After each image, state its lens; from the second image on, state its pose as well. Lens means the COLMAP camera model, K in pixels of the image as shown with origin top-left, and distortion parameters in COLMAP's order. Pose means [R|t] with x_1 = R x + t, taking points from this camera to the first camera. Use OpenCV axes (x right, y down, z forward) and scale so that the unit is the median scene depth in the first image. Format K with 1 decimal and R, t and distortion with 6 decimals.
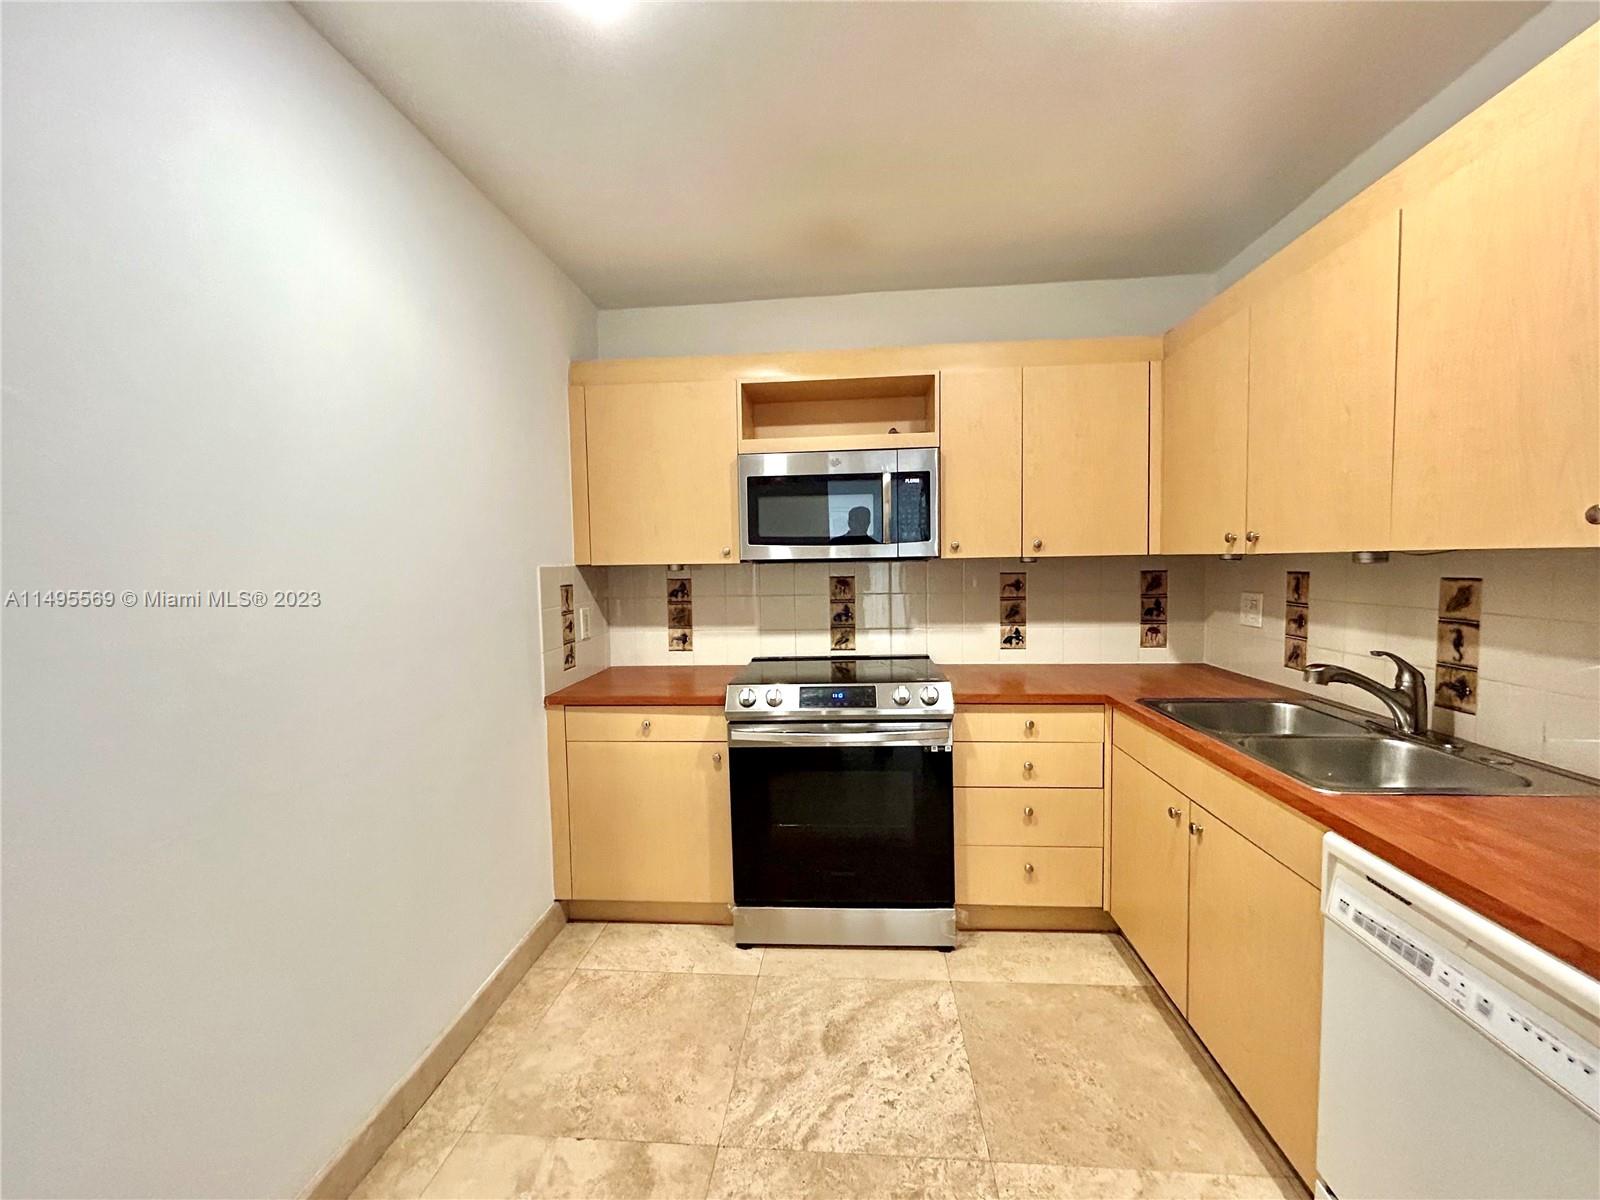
lens RADIAL K [[647.2, 0, 798.9], [0, 647.2, 597.7], [0, 0, 1]] dist [-0.001319, 0.001230]
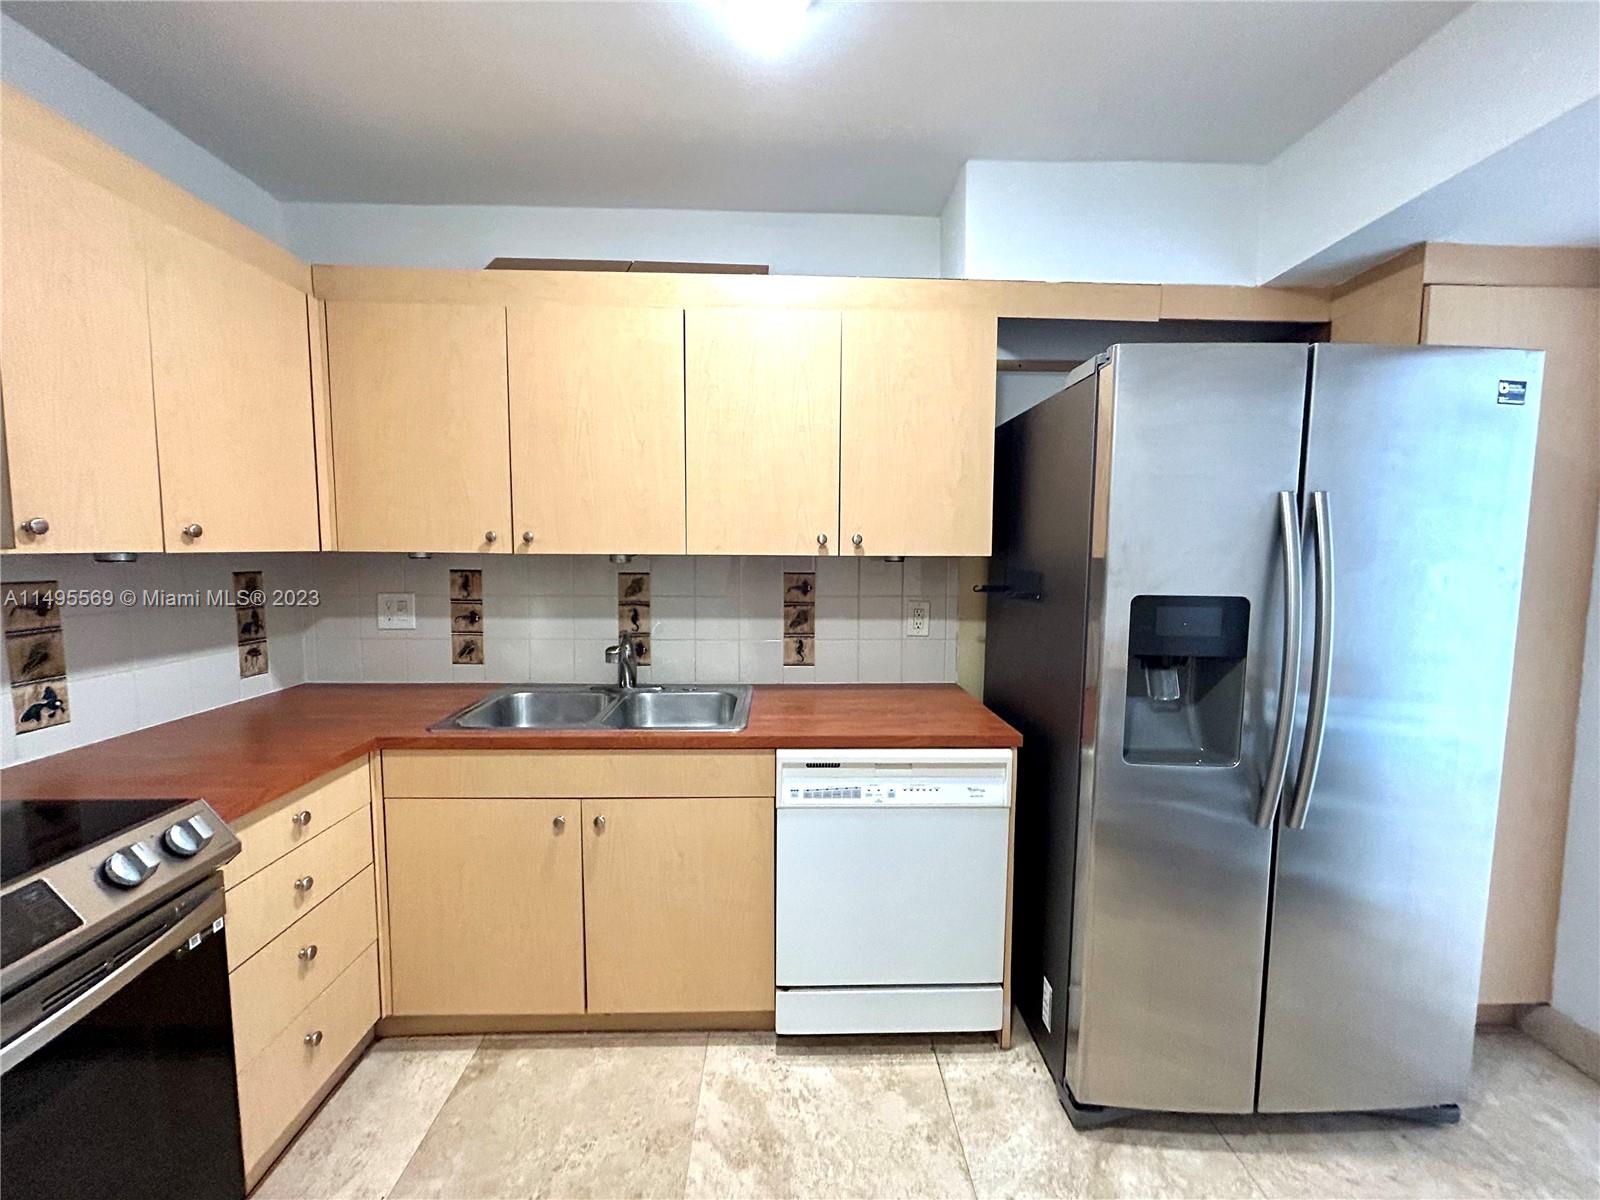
lens RADIAL K [[647.2, 0, 796.5], [0, 647.2, 597.1], [0, 0, 1]] dist [-0.001319, 0.001230]
pose [[-0.115958, -0.059532, 0.991468, -0.315706], [0.049433, 0.996619, 0.065623, -0.038050], [-0.992023, 0.056620, -0.112623, 0.581155]]
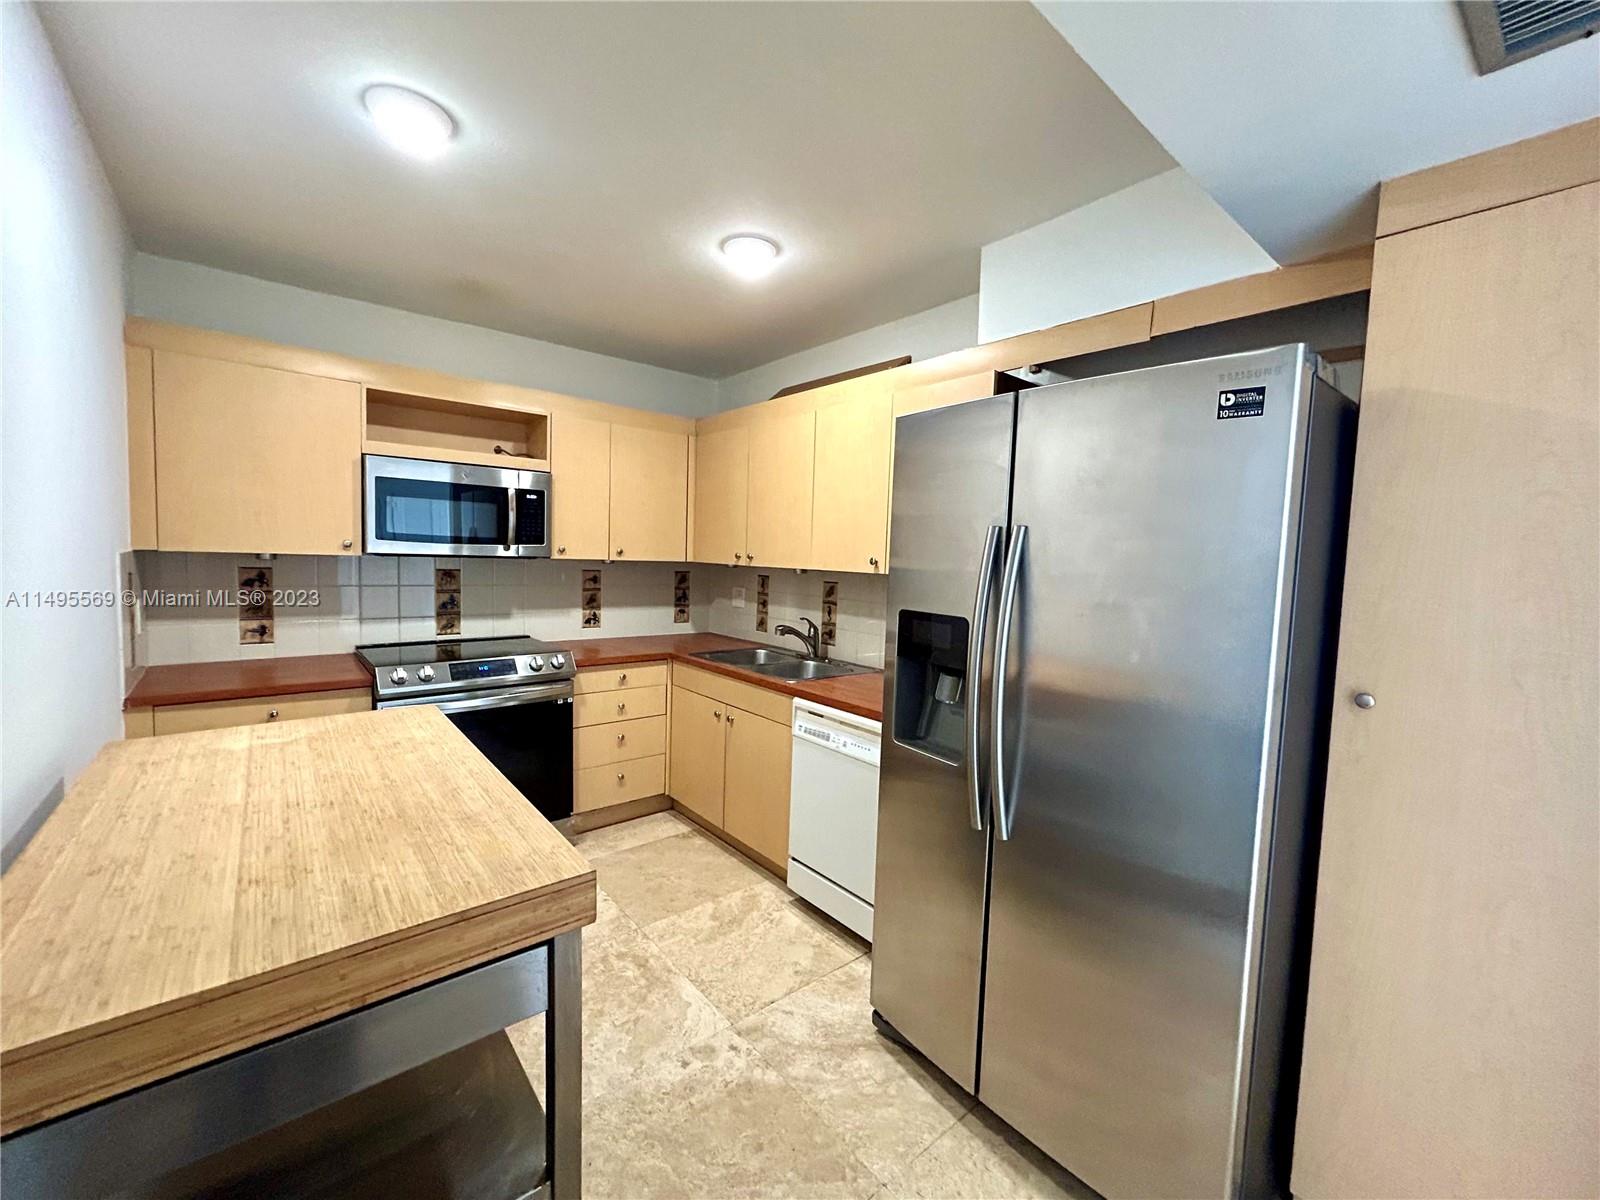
lens RADIAL K [[647.2, 0, 805.4], [0, 647.2, 596.7], [0, 0, 1]] dist [-0.001319, 0.001230]
pose [[0.703146, -0.004137, 0.711033, -0.385428], [-0.007778, 0.999878, 0.013509, -0.007026], [-0.711003, -0.015029, 0.703029, -0.305978]]
